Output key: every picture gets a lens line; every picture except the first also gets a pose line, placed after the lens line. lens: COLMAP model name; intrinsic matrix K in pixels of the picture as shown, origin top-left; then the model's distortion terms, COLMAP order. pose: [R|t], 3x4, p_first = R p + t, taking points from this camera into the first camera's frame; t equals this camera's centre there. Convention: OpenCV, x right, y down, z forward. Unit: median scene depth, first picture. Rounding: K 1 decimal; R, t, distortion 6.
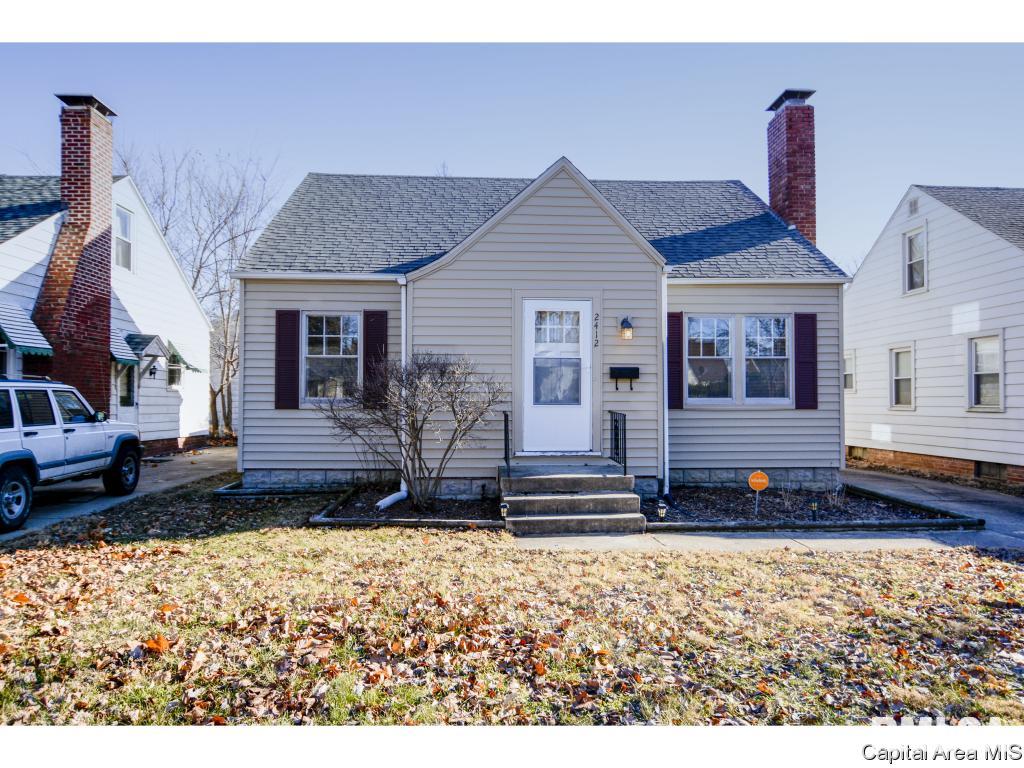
lens RADIAL K [[689.3, 0, 513.5], [0, 689.3, 386.8], [0, 0, 1]] dist [-0.008480, -0.005621]
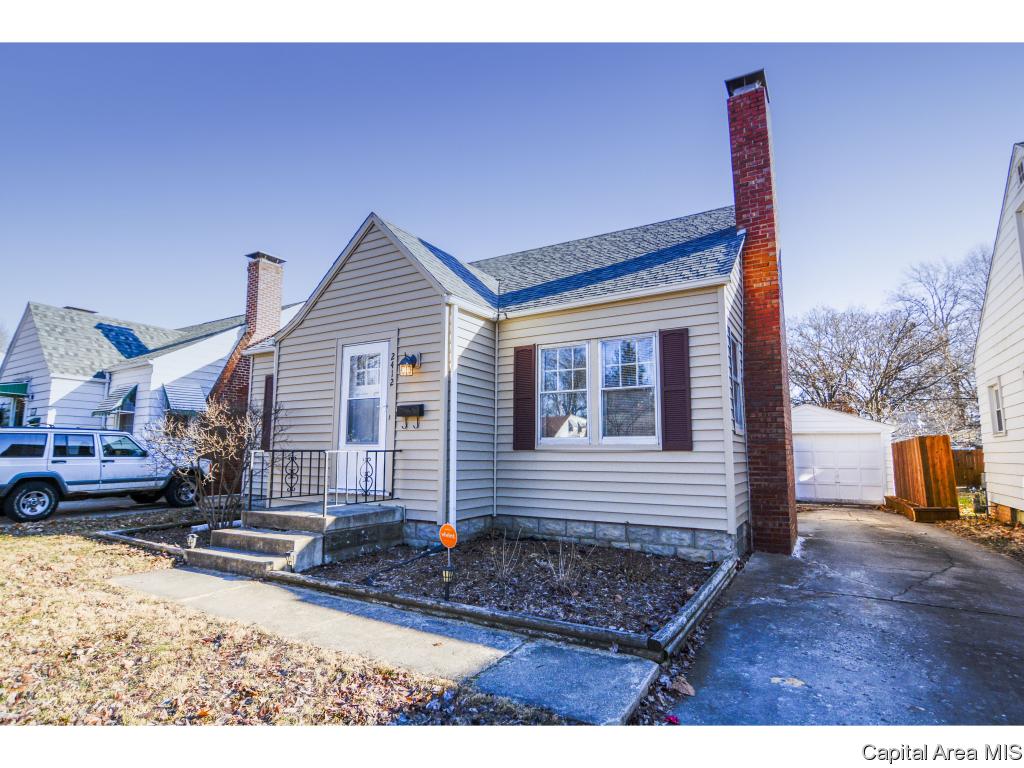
lens RADIAL K [[529.5, 0, 511.0], [0, 529.5, 383.0], [0, 0, 1]] dist [-0.009602, 0.000335]
pose [[0.832979, -0.069046, -0.548979, 0.620540], [0.005383, 0.993148, -0.116742, 0.026247], [0.553278, 0.094289, 0.827643, 0.408968]]
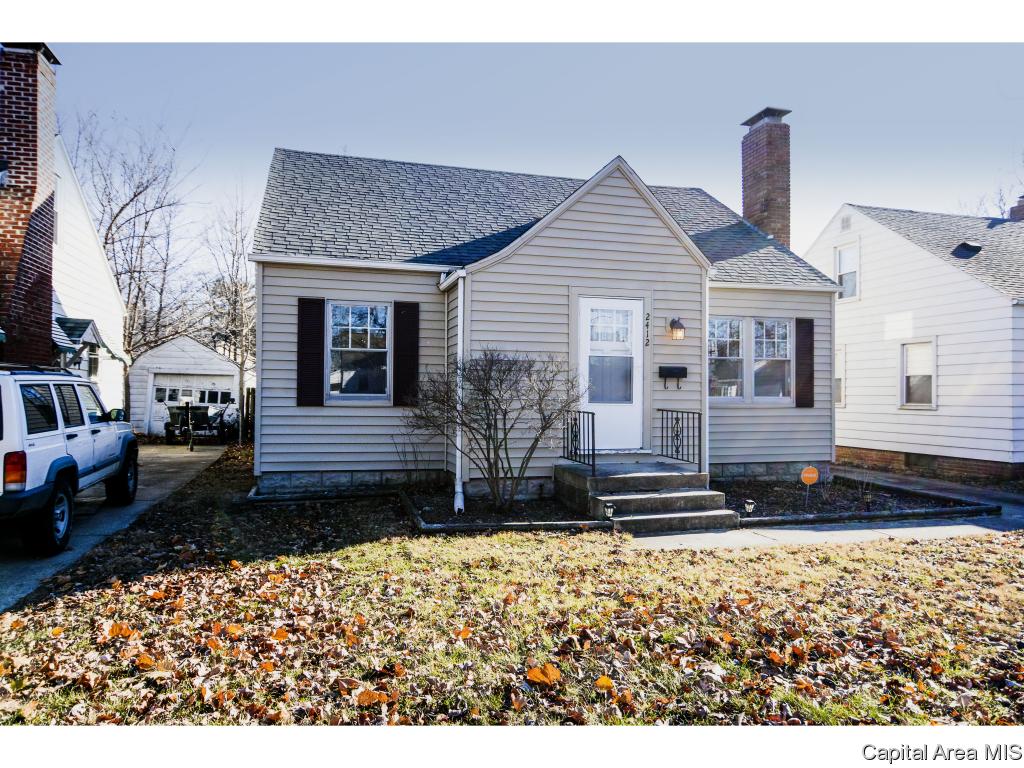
lens RADIAL K [[689.3, 0, 510.7], [0, 689.3, 386.5], [0, 0, 1]] dist [-0.008480, -0.005621]
pose [[0.977328, 0.008727, 0.211550, -0.261273], [-0.010693, 0.999910, 0.008152, -0.004284], [-0.211460, -0.010229, 0.977333, 0.044627]]
